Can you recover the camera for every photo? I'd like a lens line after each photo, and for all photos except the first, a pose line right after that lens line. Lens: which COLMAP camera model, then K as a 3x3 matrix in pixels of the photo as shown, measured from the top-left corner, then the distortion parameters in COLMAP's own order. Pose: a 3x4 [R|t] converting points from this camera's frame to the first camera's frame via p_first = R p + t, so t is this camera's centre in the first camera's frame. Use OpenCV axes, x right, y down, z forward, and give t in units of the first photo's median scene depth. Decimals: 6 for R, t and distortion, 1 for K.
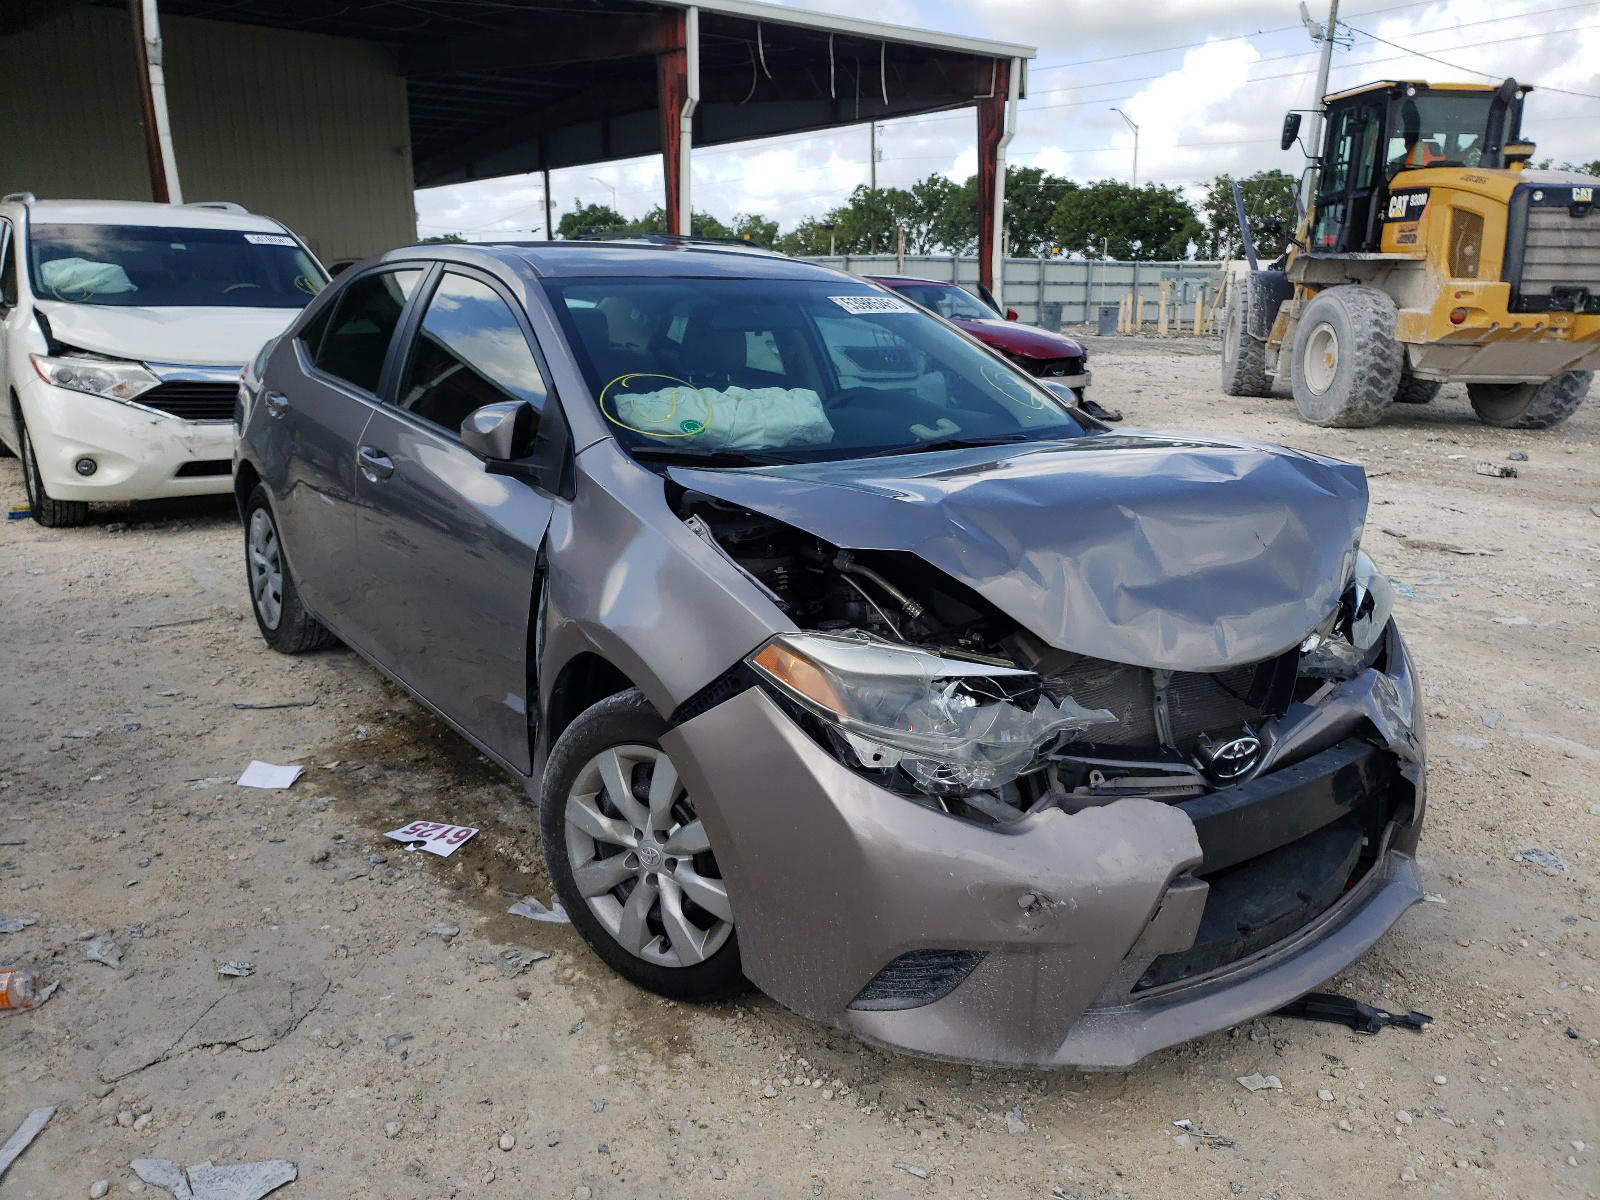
lens RADIAL K [[1259.1, 0, 807.9], [0, 1259.1, 603.0], [0, 0, 1]] dist [0.031969, -0.000747]
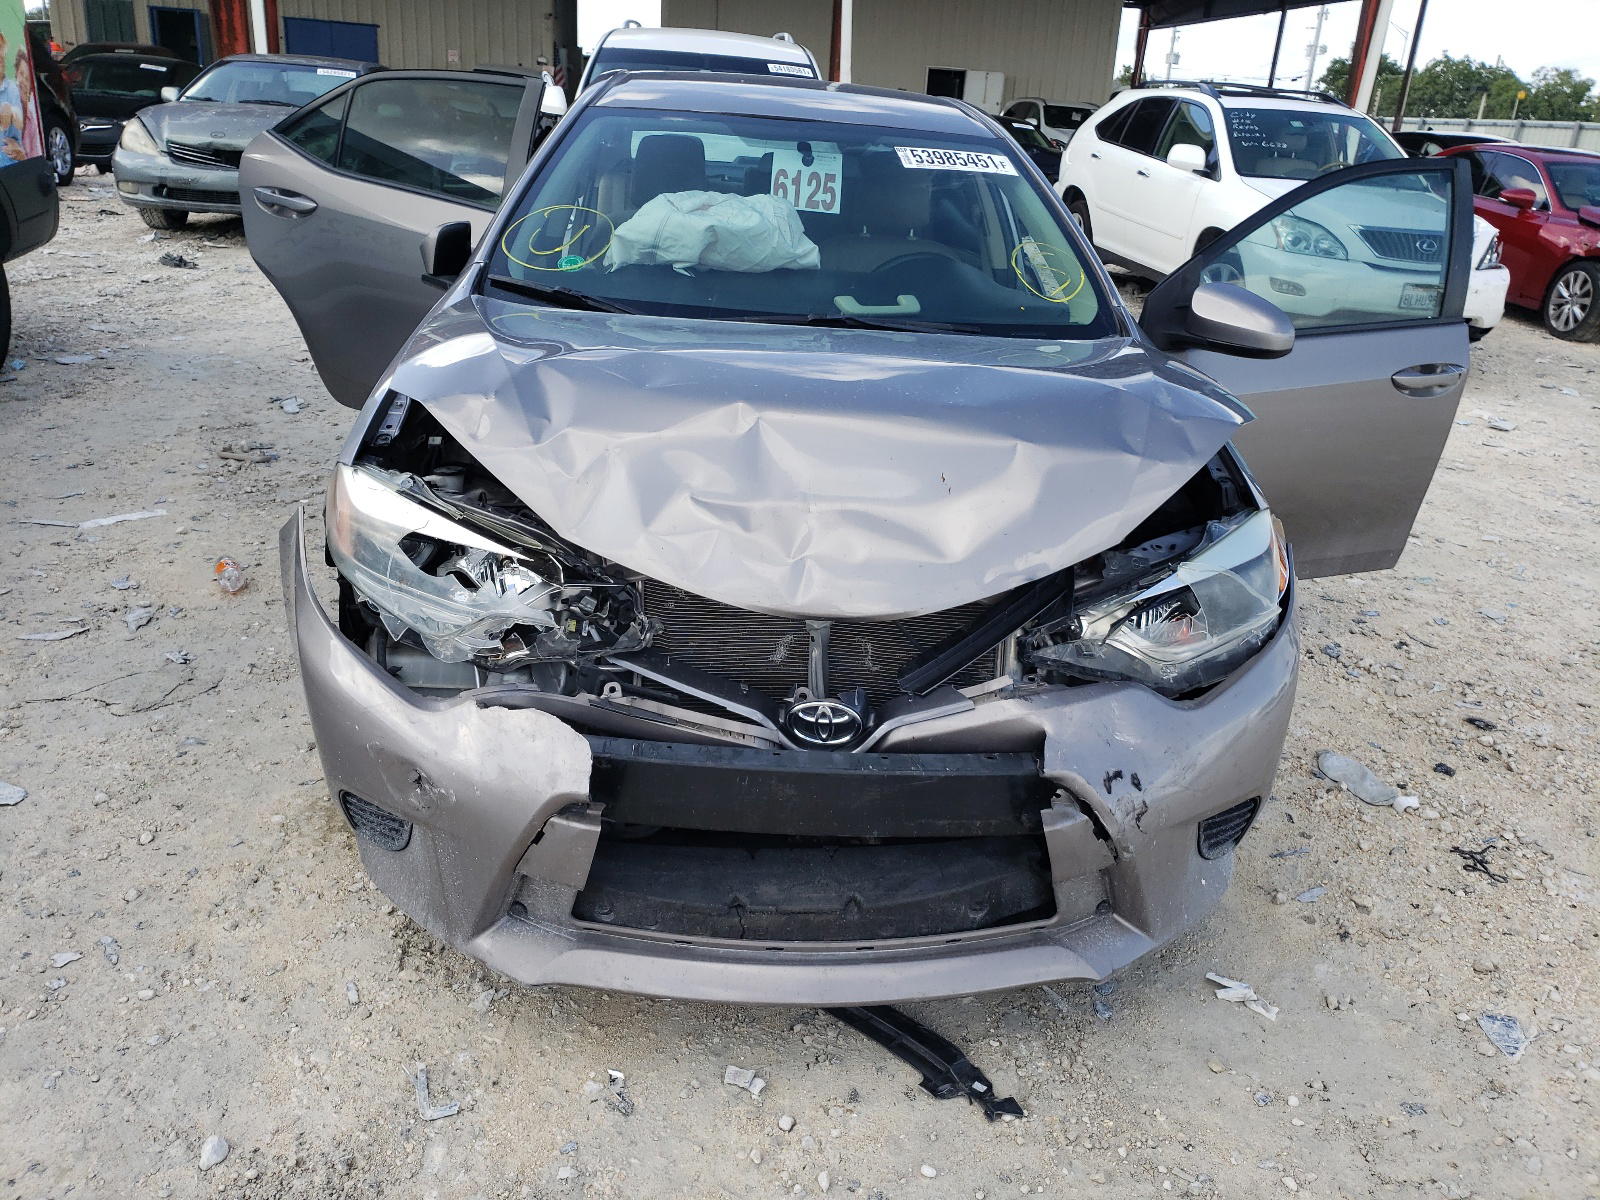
lens RADIAL K [[1259.1, 0, 807.9], [0, 1259.1, 603.0], [0, 0, 1]] dist [0.031969, -0.000747]
pose [[0.838266, 0.249463, -0.484850, 0.688488], [-0.196381, 0.967657, 0.158348, -0.083166], [0.508670, -0.037522, 0.860144, 0.263648]]
